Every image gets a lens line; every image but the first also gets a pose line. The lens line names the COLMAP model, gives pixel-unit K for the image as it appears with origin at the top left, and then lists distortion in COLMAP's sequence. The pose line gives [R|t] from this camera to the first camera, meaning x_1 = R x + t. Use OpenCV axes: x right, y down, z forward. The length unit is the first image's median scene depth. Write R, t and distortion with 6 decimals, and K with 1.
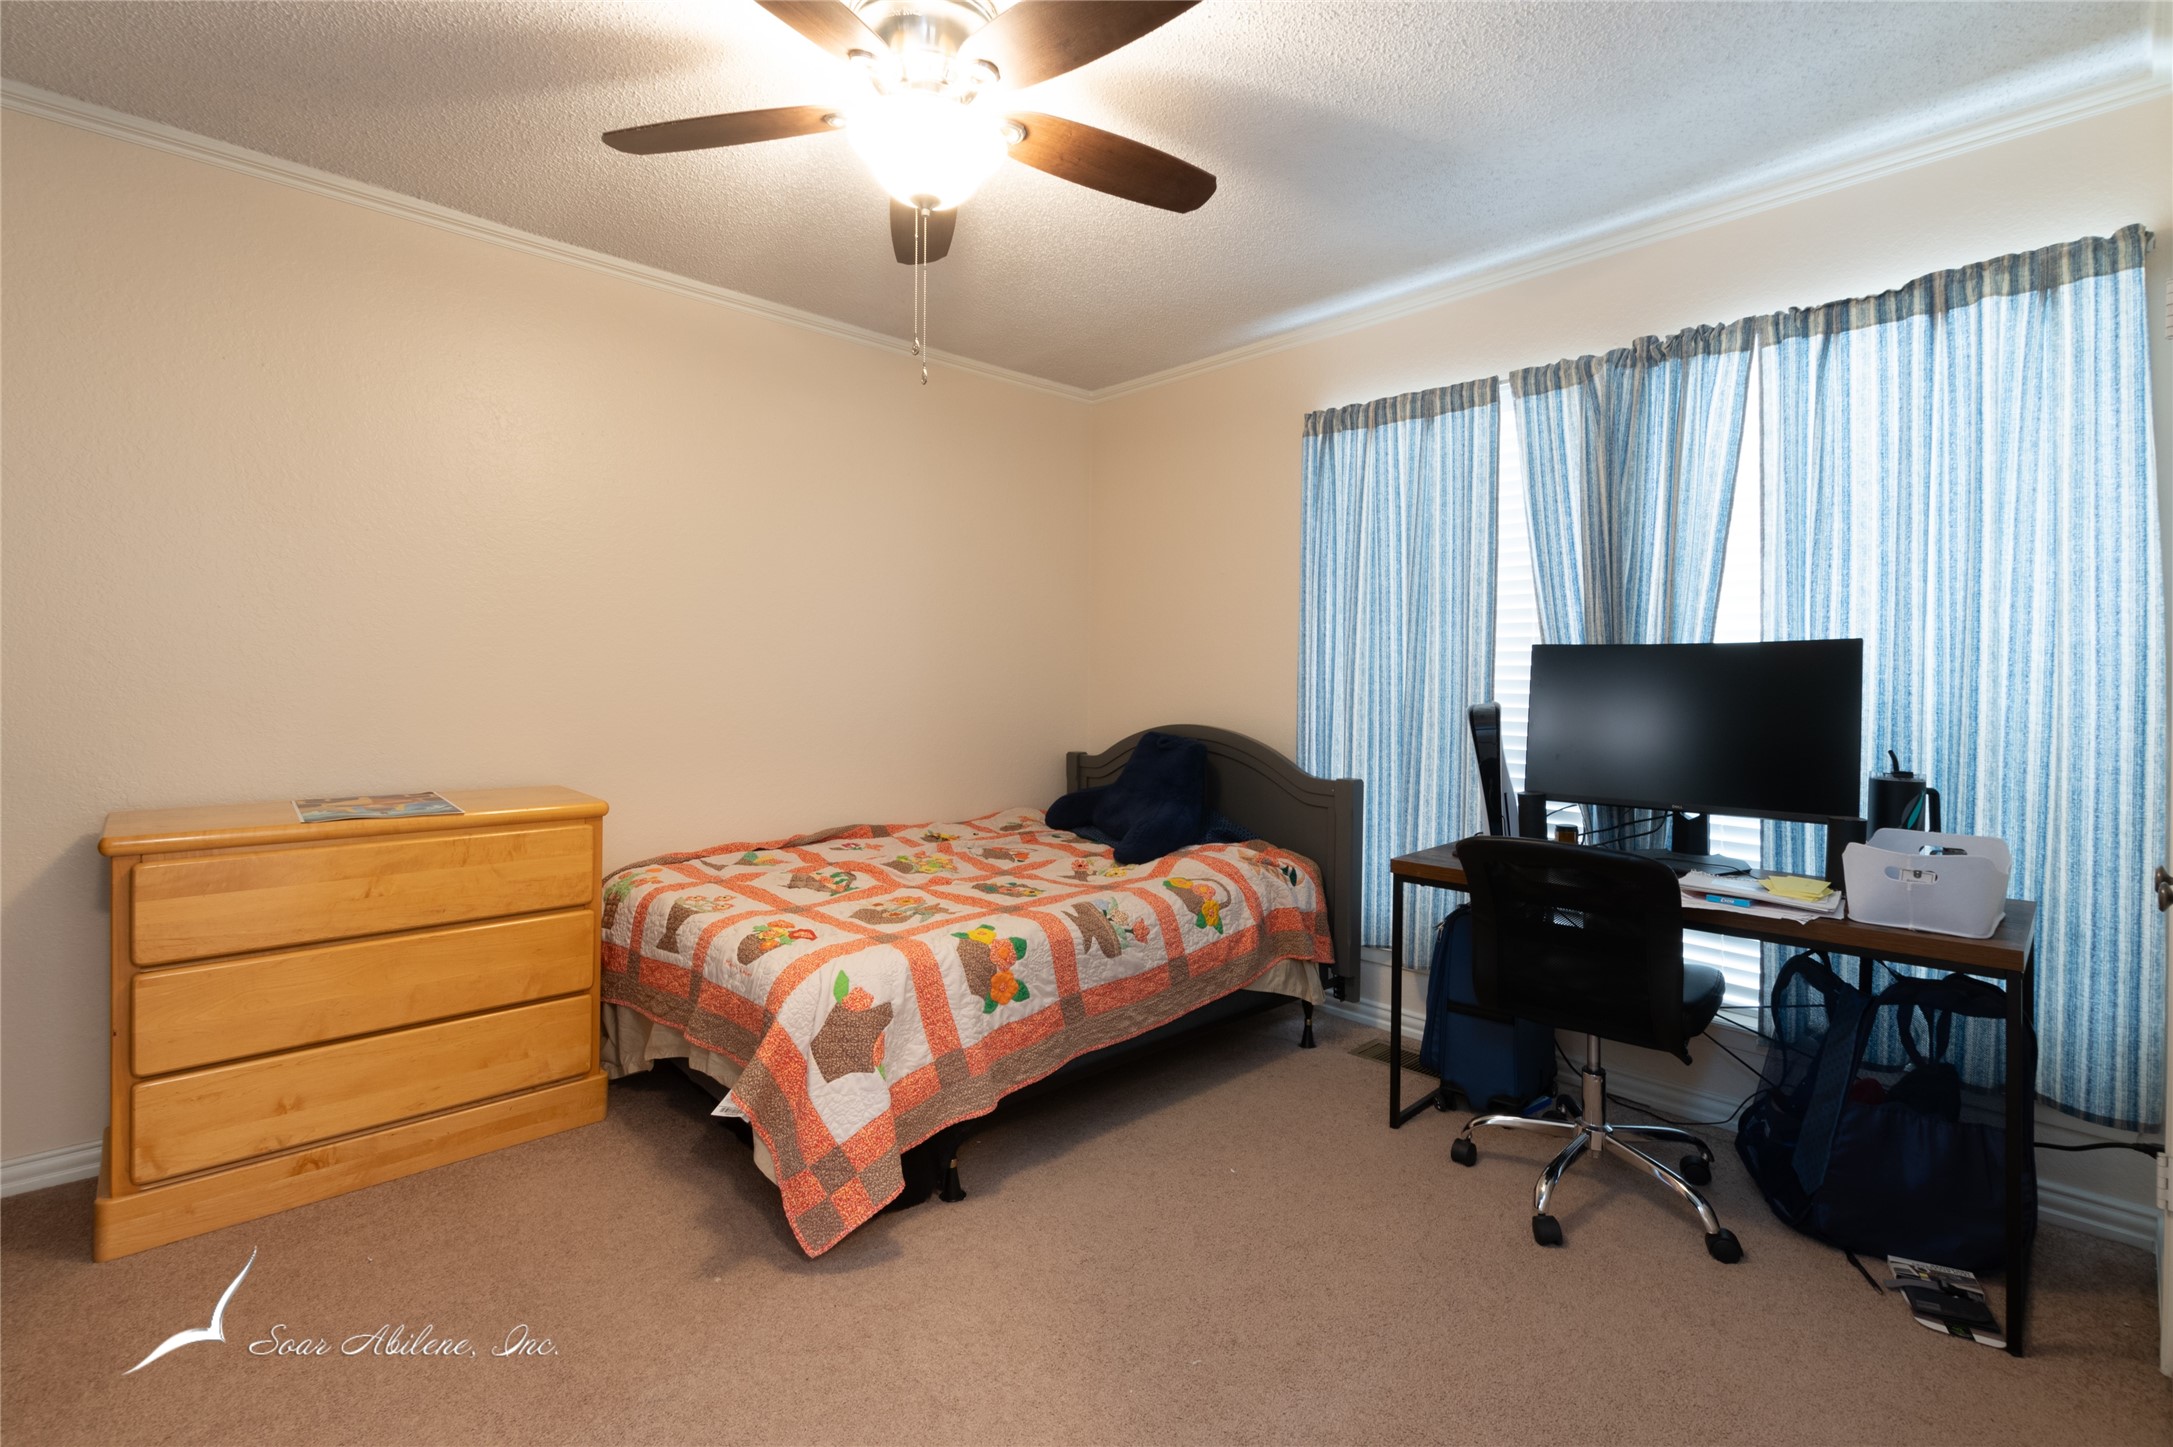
lens RADIAL K [[949.9, 0, 1093.9], [0, 949.9, 686.8], [0, 0, 1]] dist [0.002451, -0.003011]
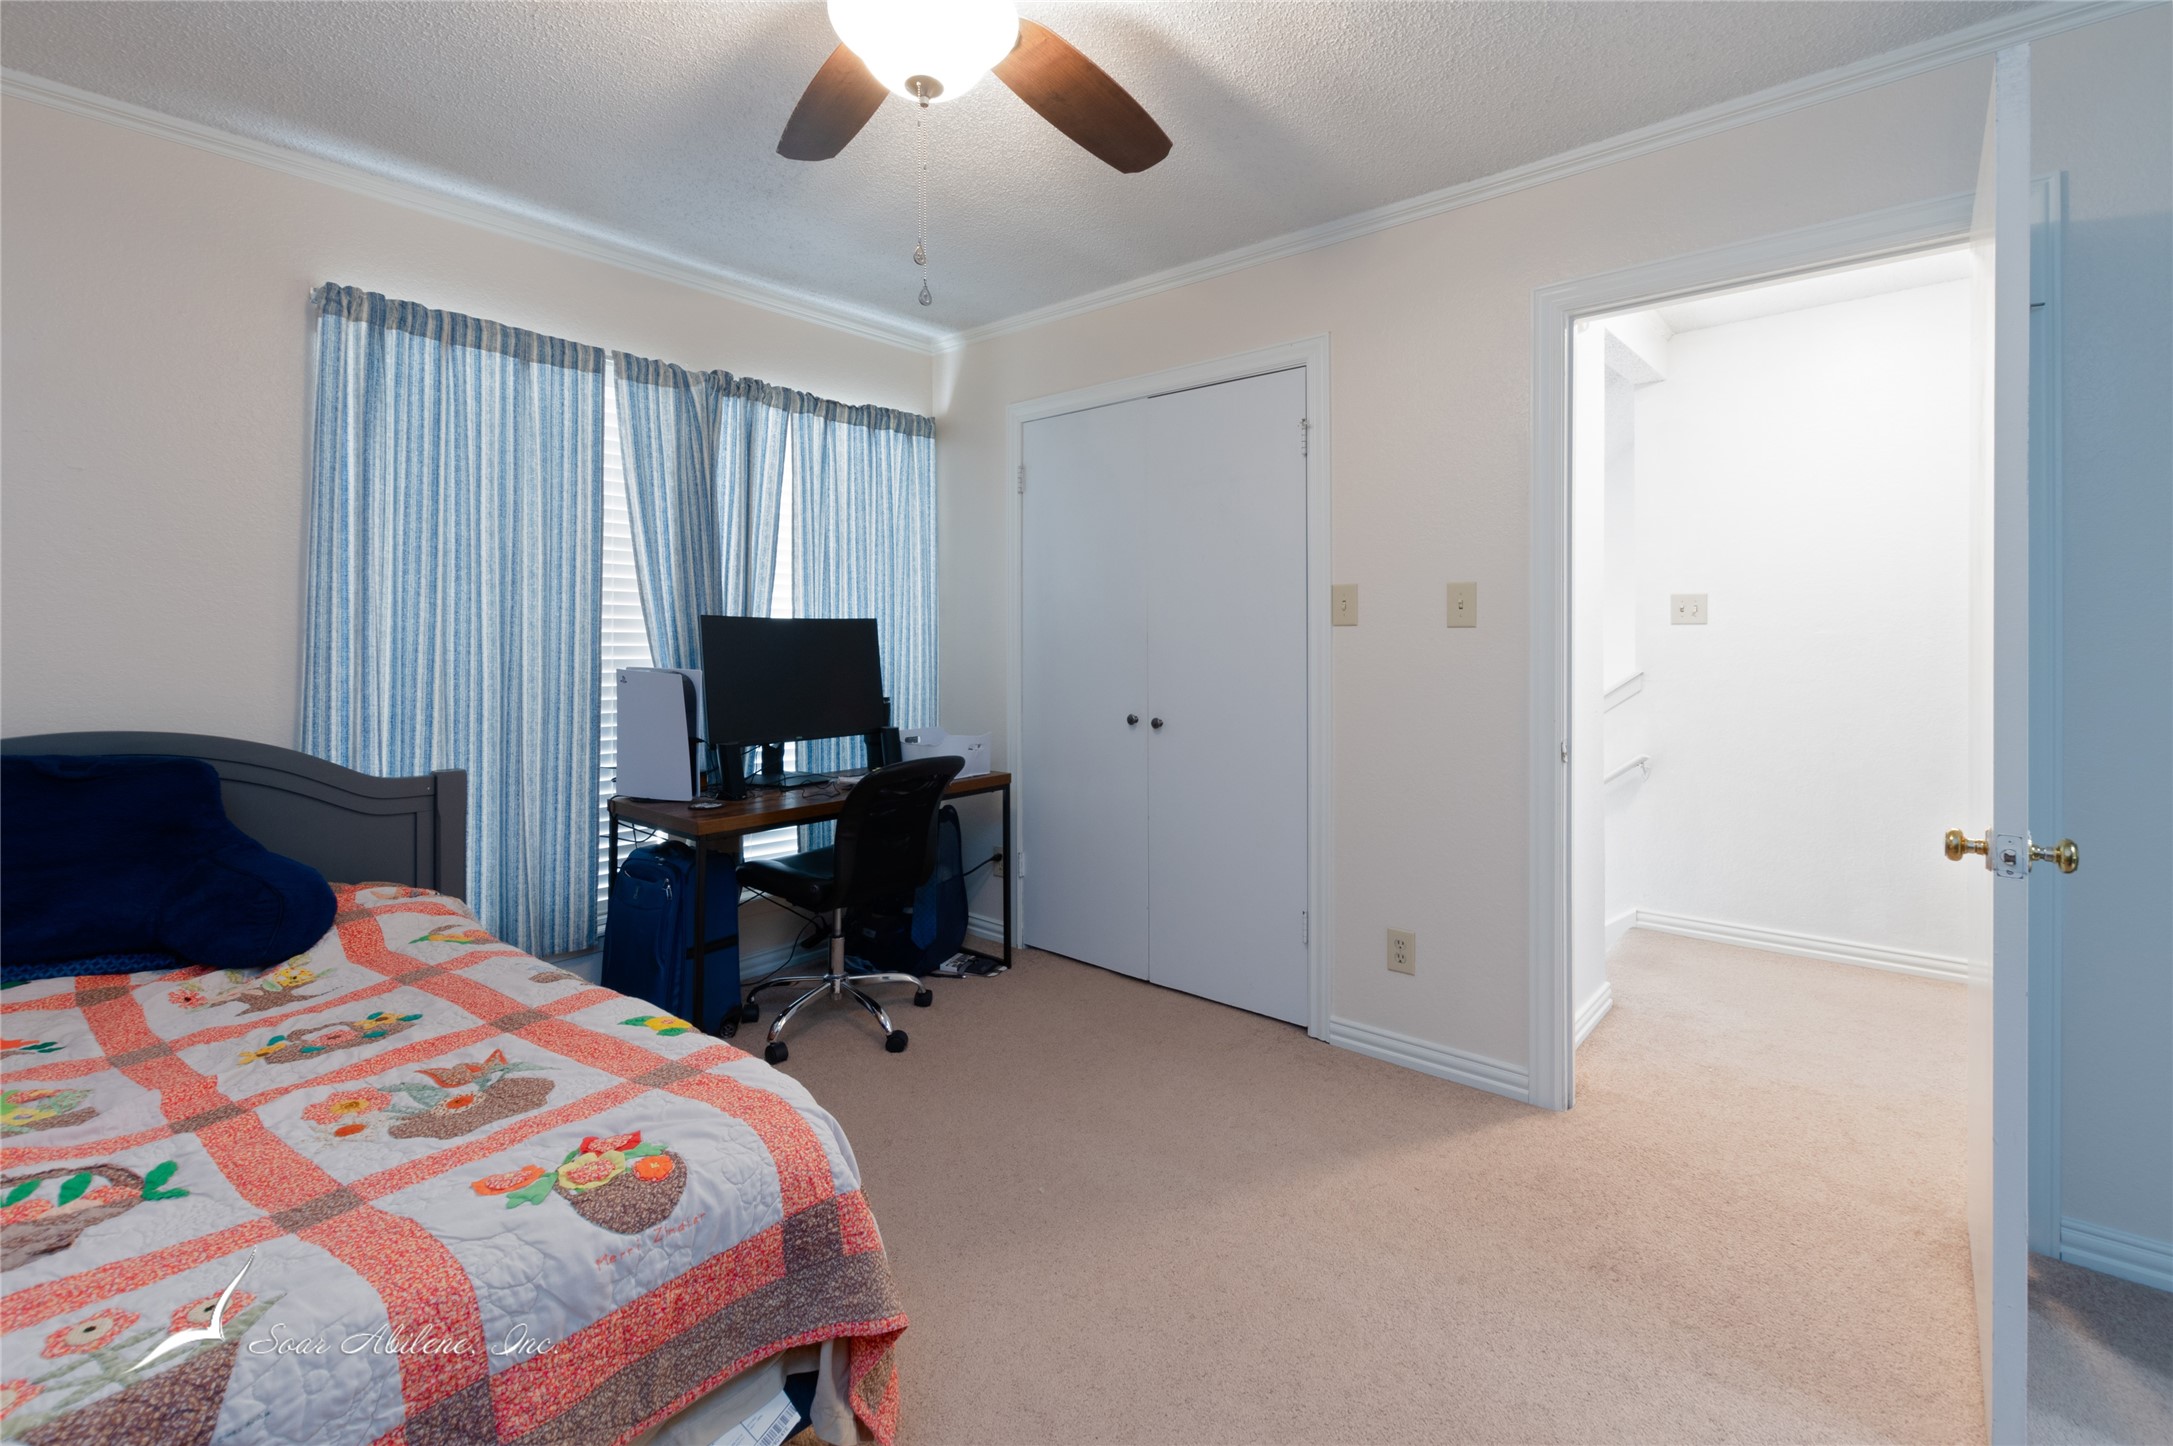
lens RADIAL K [[952.8, 0, 1090.6], [0, 952.8, 647.3], [0, 0, 1]] dist [-0.003377, -0.000837]
pose [[-0.080341, -0.010012, 0.996717, -0.767533], [0.009674, 0.999895, 0.010824, -0.014348], [-0.996720, 0.010512, -0.080236, 0.672026]]
